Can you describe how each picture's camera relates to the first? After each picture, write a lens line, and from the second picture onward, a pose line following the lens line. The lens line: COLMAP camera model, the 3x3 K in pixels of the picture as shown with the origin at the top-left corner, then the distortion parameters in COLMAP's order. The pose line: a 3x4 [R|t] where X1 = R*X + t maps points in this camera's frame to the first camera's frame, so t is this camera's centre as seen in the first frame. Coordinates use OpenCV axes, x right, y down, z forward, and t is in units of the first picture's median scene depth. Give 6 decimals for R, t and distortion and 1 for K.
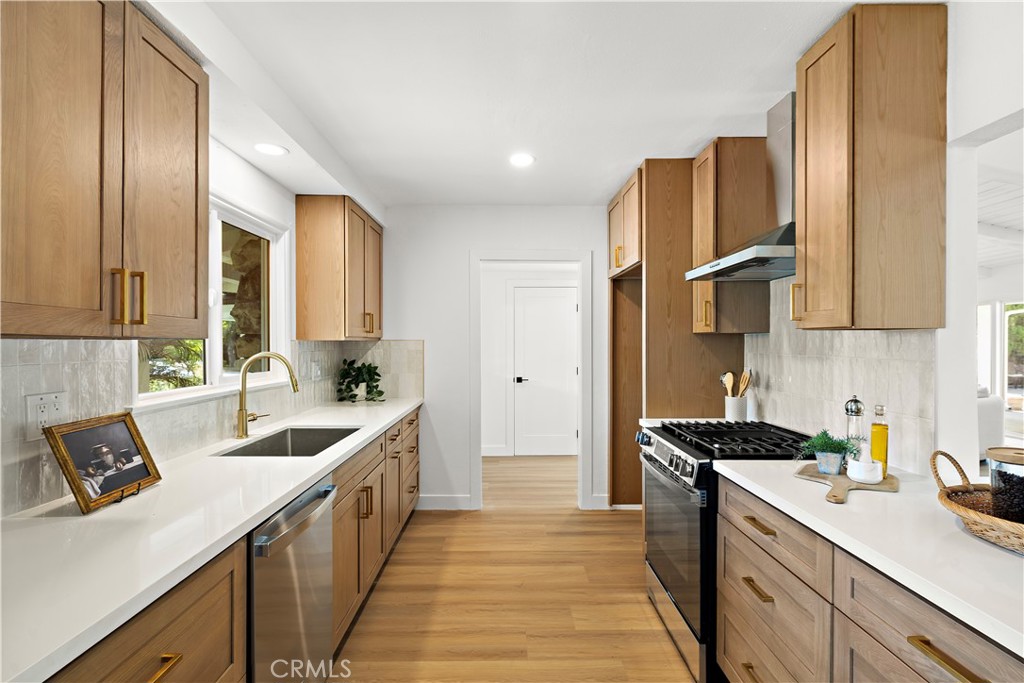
lens RADIAL K [[499.3, 0, 514.8], [0, 499.3, 344.4], [0, 0, 1]] dist [-0.015138, 0.000422]
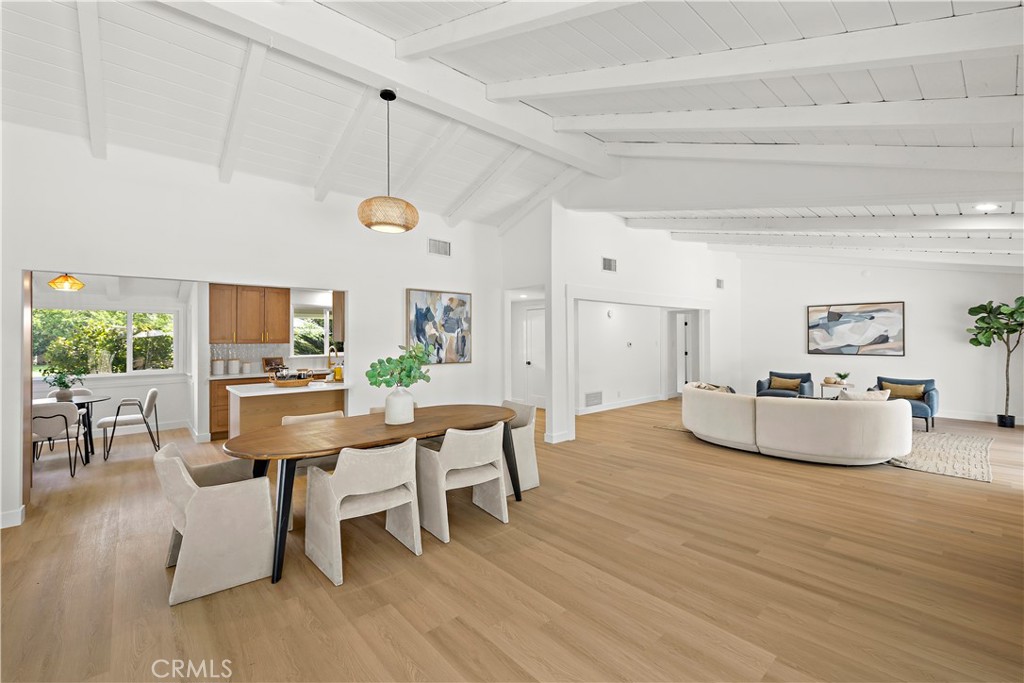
lens RADIAL K [[436.3, 0, 510.0], [0, 436.3, 334.6], [0, 0, 1]] dist [-0.001955, 0.000416]
pose [[0.646822, -0.010778, -0.762565, 2.338735], [0.002788, 0.999927, -0.011768, -0.022955], [0.762636, 0.005486, 0.646805, -0.079966]]
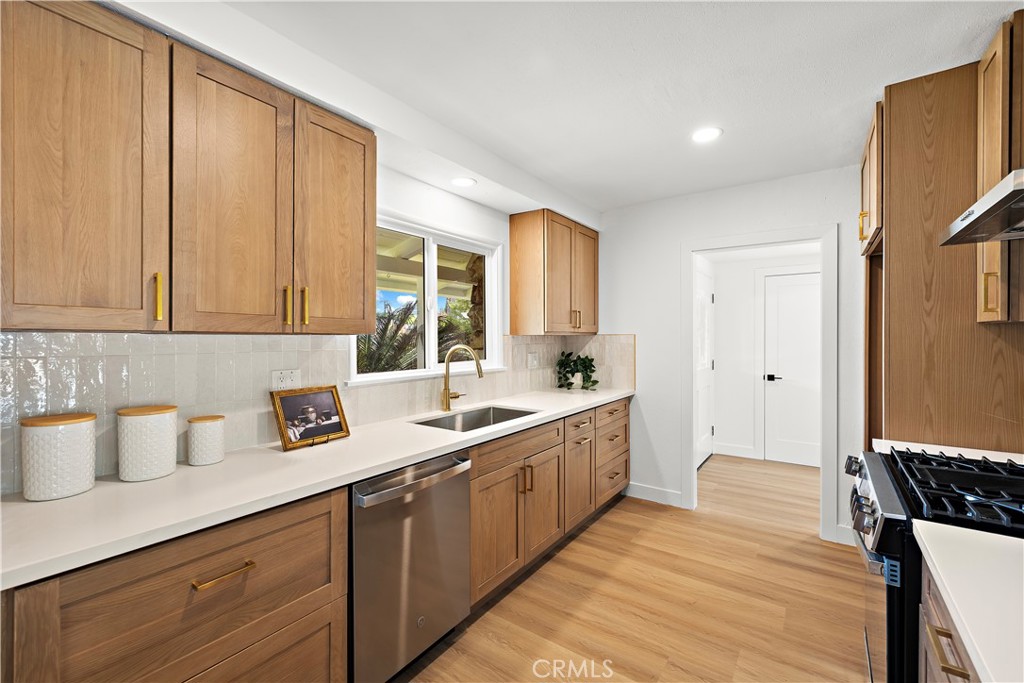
lens RADIAL K [[436.3, 0, 507.7], [0, 436.3, 340.3], [0, 0, 1]] dist [-0.001955, 0.000416]
pose [[0.800114, 0.004186, -0.599833, 0.209822], [-0.001836, 0.999988, 0.004528, -0.000489], [0.599845, -0.002522, 0.800112, 0.154237]]
